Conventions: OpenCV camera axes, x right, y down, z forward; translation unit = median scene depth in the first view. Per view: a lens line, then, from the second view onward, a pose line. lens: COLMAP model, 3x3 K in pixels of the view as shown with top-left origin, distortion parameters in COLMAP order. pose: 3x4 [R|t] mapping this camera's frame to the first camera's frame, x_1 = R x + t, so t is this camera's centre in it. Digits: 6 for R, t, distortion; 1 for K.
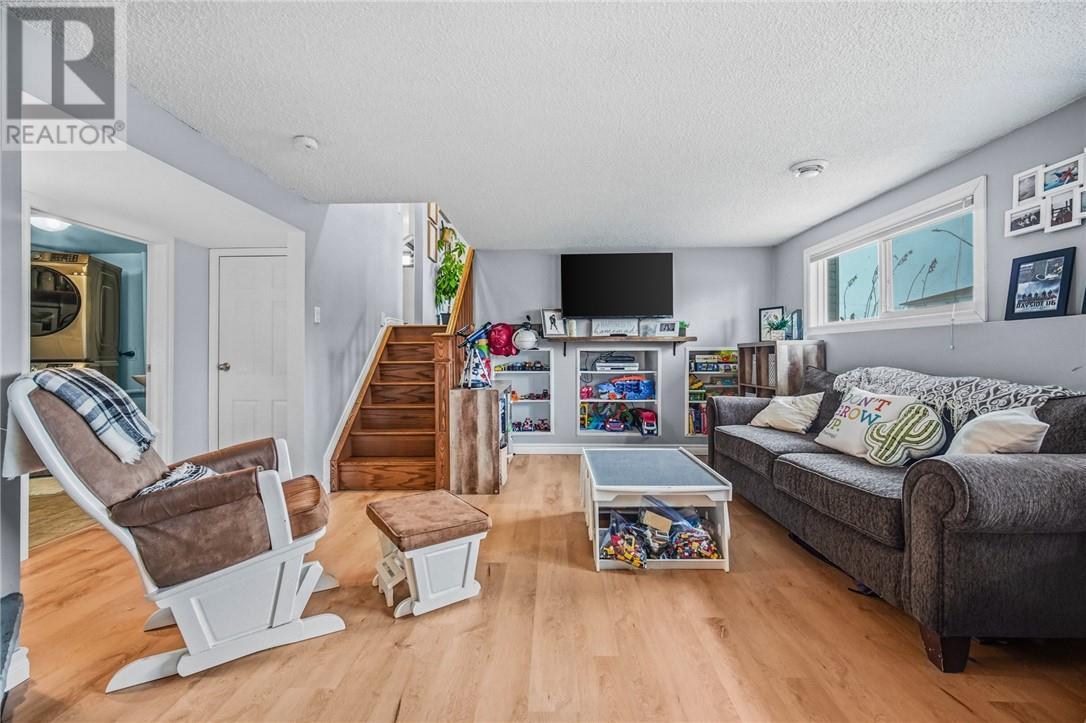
lens RADIAL K [[441.0, 0, 538.6], [0, 441.0, 358.1], [0, 0, 1]] dist [-0.003312, 0.000322]
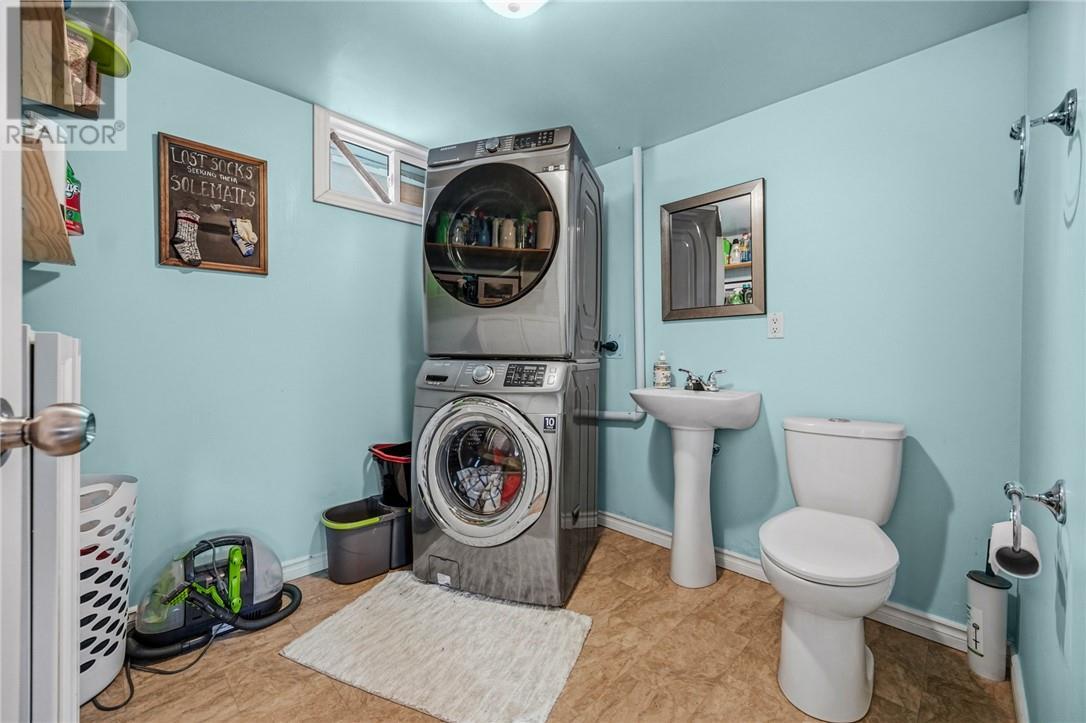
lens RADIAL K [[441.0, 0, 538.6], [0, 441.0, 358.1], [0, 0, 1]] dist [-0.003312, 0.000322]
pose [[0.722599, 0.003080, -0.691260, -0.637067], [-0.003370, 0.999994, 0.000933, 0.004637], [0.691259, 0.001656, 0.722605, 0.564113]]
